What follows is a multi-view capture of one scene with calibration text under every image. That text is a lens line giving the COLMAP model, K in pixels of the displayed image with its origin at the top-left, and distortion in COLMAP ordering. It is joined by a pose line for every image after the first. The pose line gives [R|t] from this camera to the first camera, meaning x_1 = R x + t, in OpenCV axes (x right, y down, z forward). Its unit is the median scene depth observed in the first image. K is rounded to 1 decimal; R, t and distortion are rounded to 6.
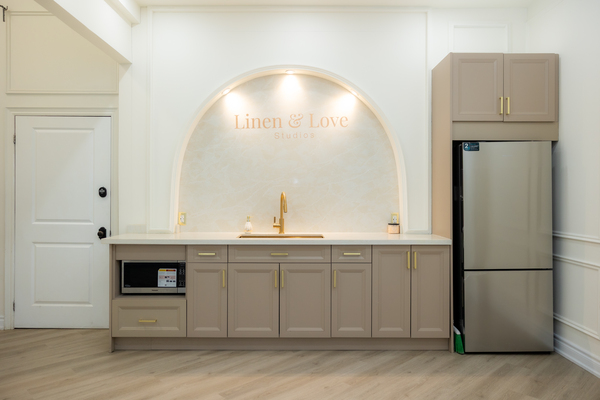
lens RADIAL K [[441.8, 0, 298.2], [0, 441.8, 199.1], [0, 0, 1]] dist [-0.002028, 0.012950]
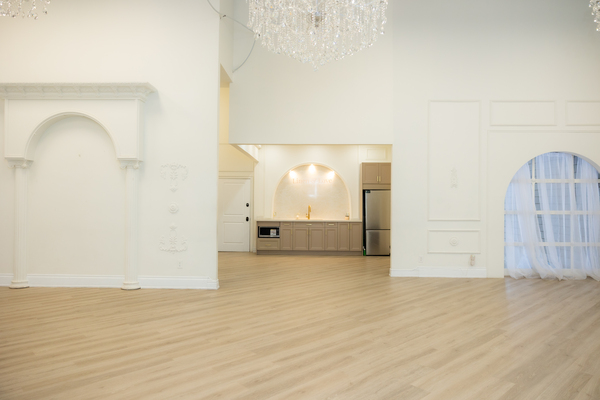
lens RADIAL K [[405.3, 0, 303.0], [0, 405.3, 198.0], [0, 0, 1]] dist [0.006074, 0.001339]
pose [[0.999864, 0.003293, -0.016143, -0.037147], [-0.003714, 0.999651, -0.026146, 0.008363], [0.016051, 0.026202, 0.999528, -1.912270]]
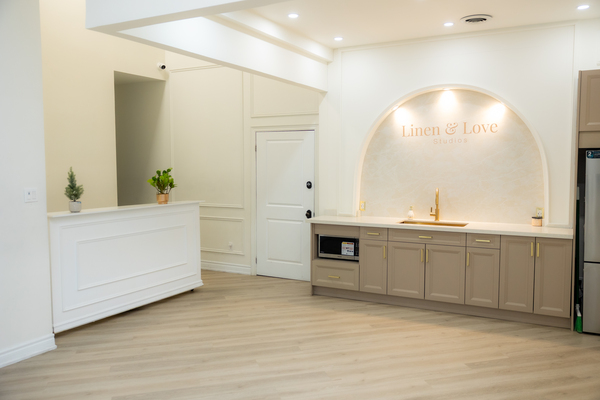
lens RADIAL K [[511.6, 0, 297.5], [0, 511.6, 199.8], [0, 0, 1]] dist [0.020637, -0.003883]
pose [[0.884152, 0.031574, -0.466132, 0.323790], [0.001197, 0.997557, 0.069840, -0.093648], [0.467198, -0.062307, 0.881954, -0.517718]]
